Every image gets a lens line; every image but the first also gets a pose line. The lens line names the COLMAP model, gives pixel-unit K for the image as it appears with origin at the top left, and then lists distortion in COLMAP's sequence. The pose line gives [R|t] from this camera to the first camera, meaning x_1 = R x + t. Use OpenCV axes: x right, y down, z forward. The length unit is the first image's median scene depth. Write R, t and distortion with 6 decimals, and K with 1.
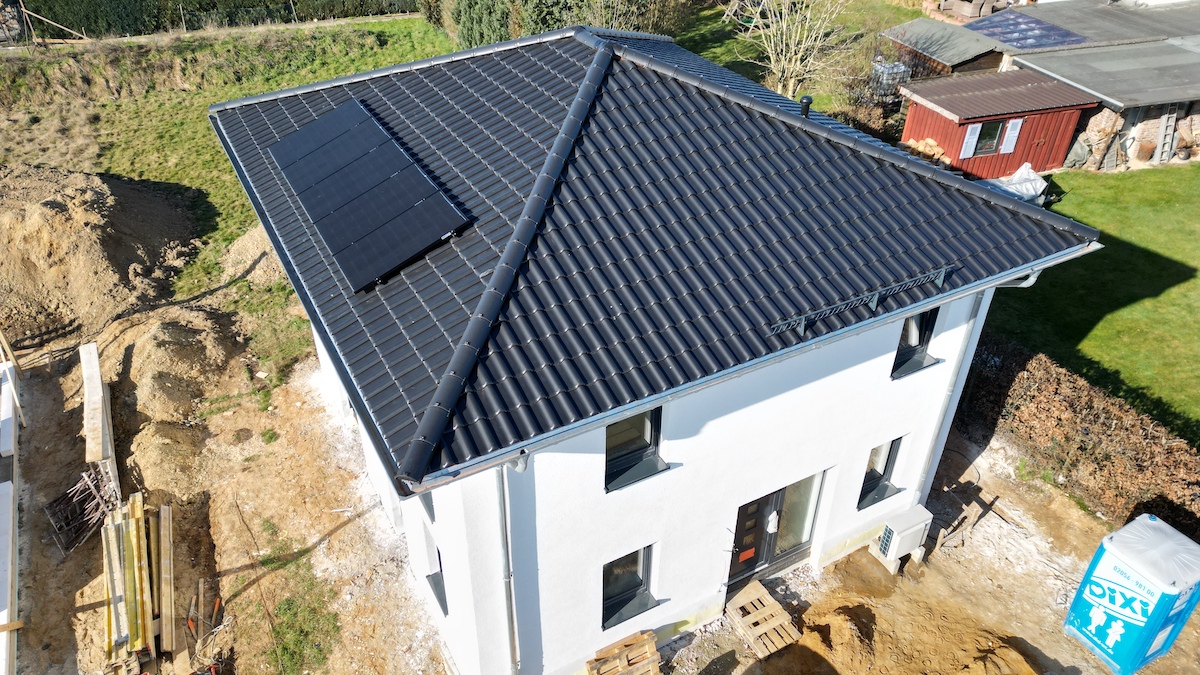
lens RADIAL K [[836.8, 0, 600.9], [0, 836.8, 339.3], [0, 0, 1]] dist [0.081569, -0.074711]
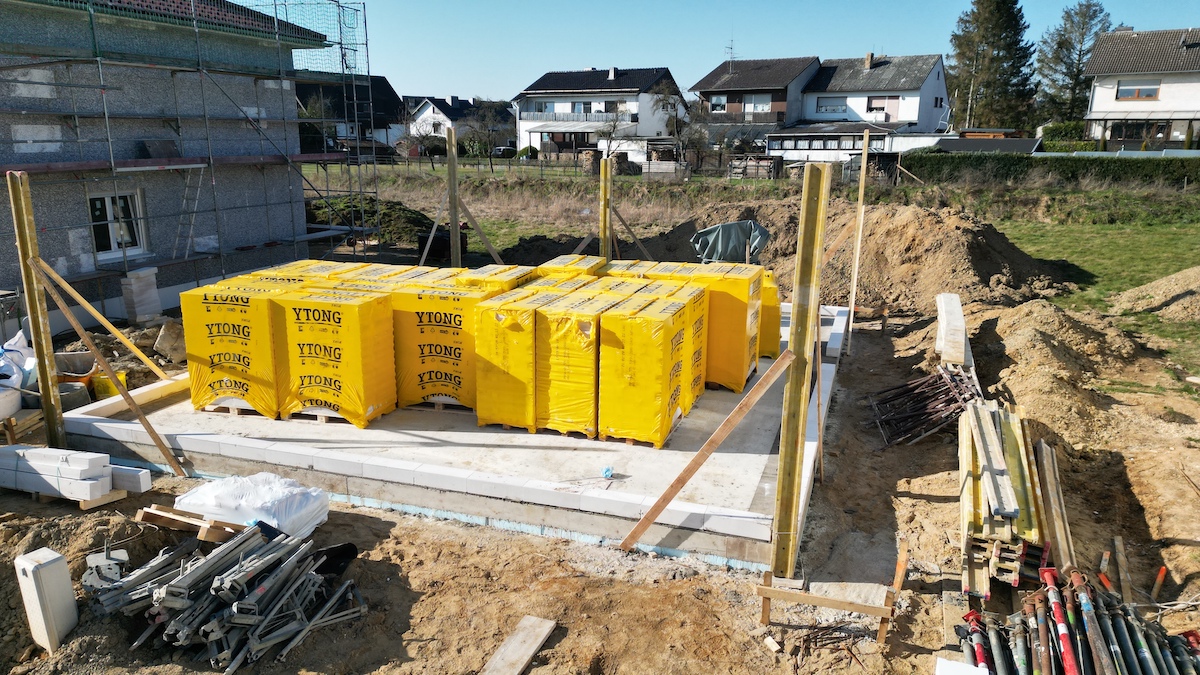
lens RADIAL K [[836.8, 0, 600.0], [0, 836.8, 332.7], [0, 0, 1]] dist [0.081569, -0.074711]
pose [[0.676321, 0.171385, -0.716392, -0.266415], [-0.427732, 0.883164, -0.192524, 0.333370], [0.599696, 0.436632, 0.670609, 0.318379]]
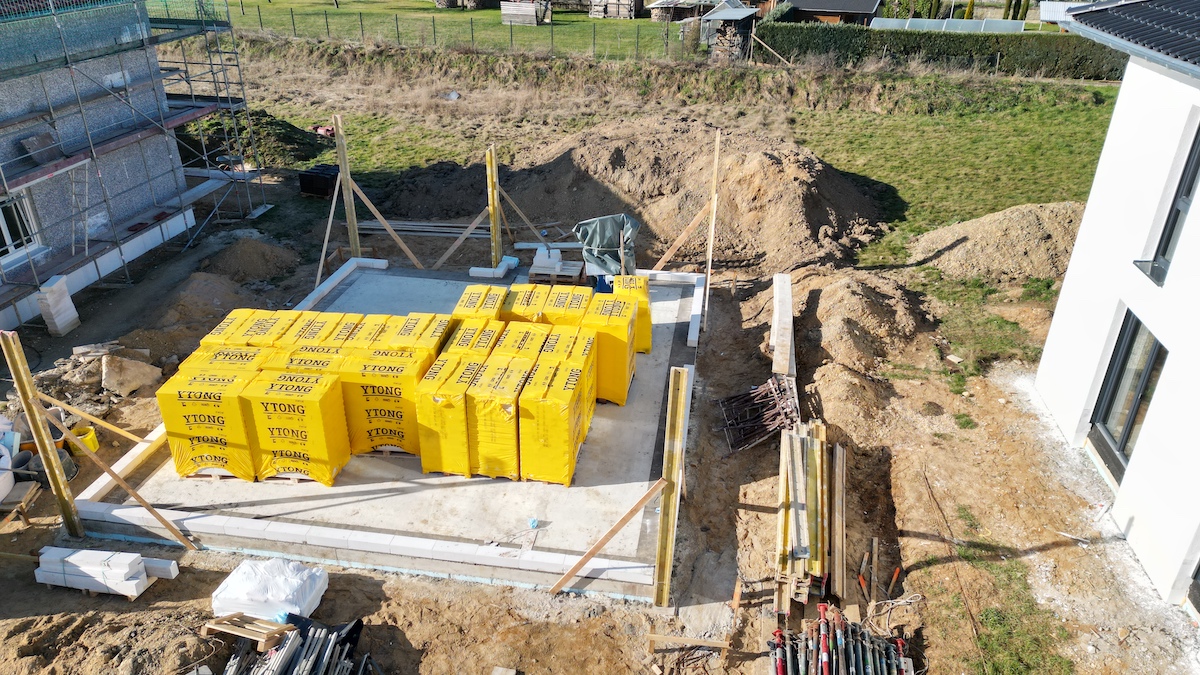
lens RADIAL K [[836.8, 0, 599.7], [0, 836.8, 336.3], [0, 0, 1]] dist [0.081569, -0.074711]
pose [[0.788510, 0.282881, -0.546105, -0.237761], [-0.357469, 0.933353, -0.032669, 0.181495], [0.500467, 0.220976, 0.837080, 0.129578]]
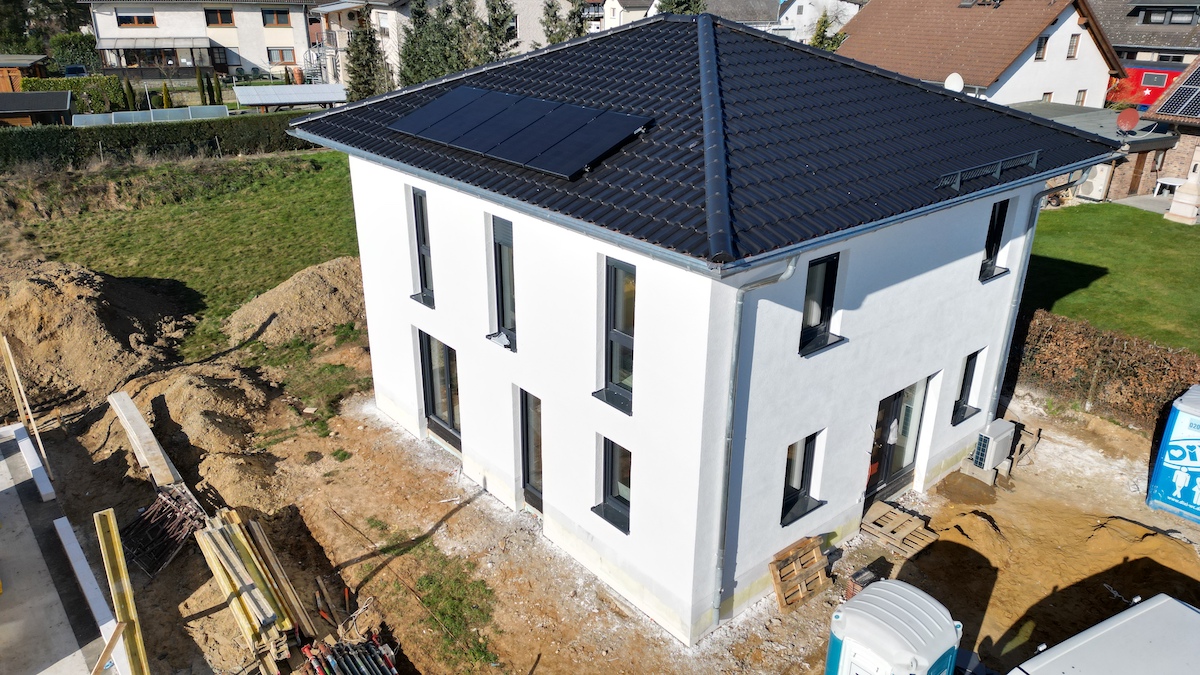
lens RADIAL K [[836.8, 0, 601.6], [0, 836.8, 336.8], [0, 0, 1]] dist [0.081569, -0.074711]
pose [[0.980048, -0.076447, 0.183471, -0.256326], [0.113732, 0.972714, -0.202219, 0.202434], [-0.163006, 0.219051, 0.962001, 0.000326]]
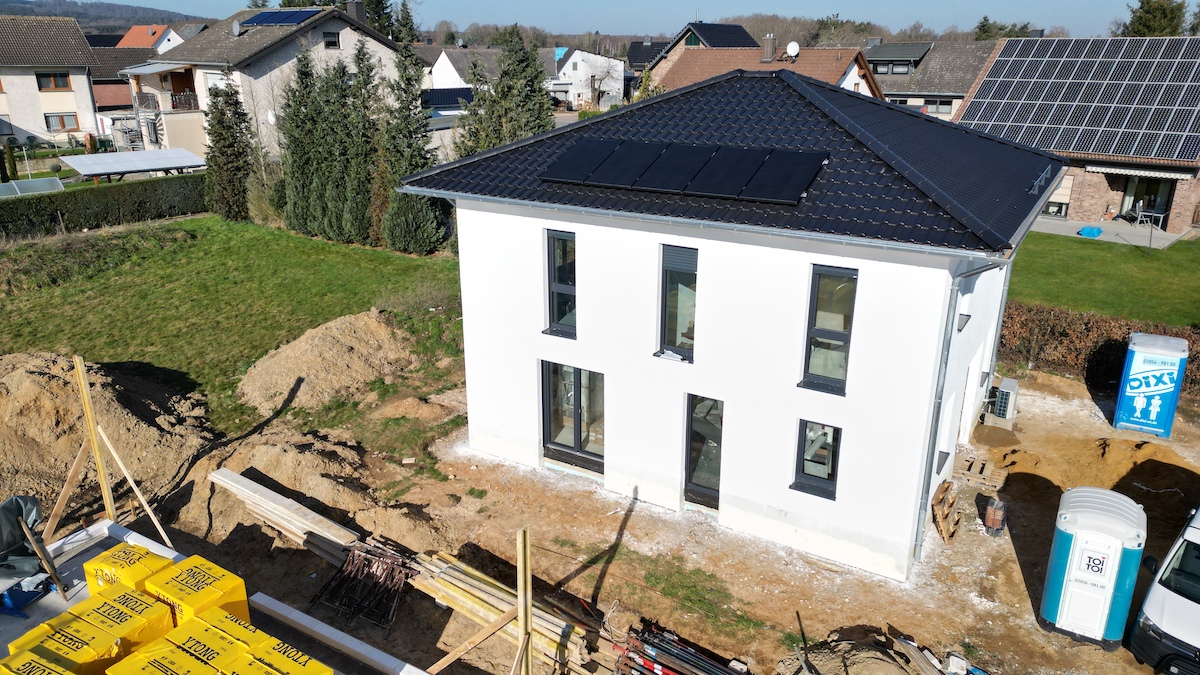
lens RADIAL K [[836.8, 0, 603.3], [0, 836.8, 336.3], [0, 0, 1]] dist [0.081569, -0.074711]
pose [[0.870147, -0.168257, 0.463179, -0.660536], [0.287275, 0.936873, -0.199353, 0.173442], [-0.400397, 0.306525, 0.863553, 0.028535]]
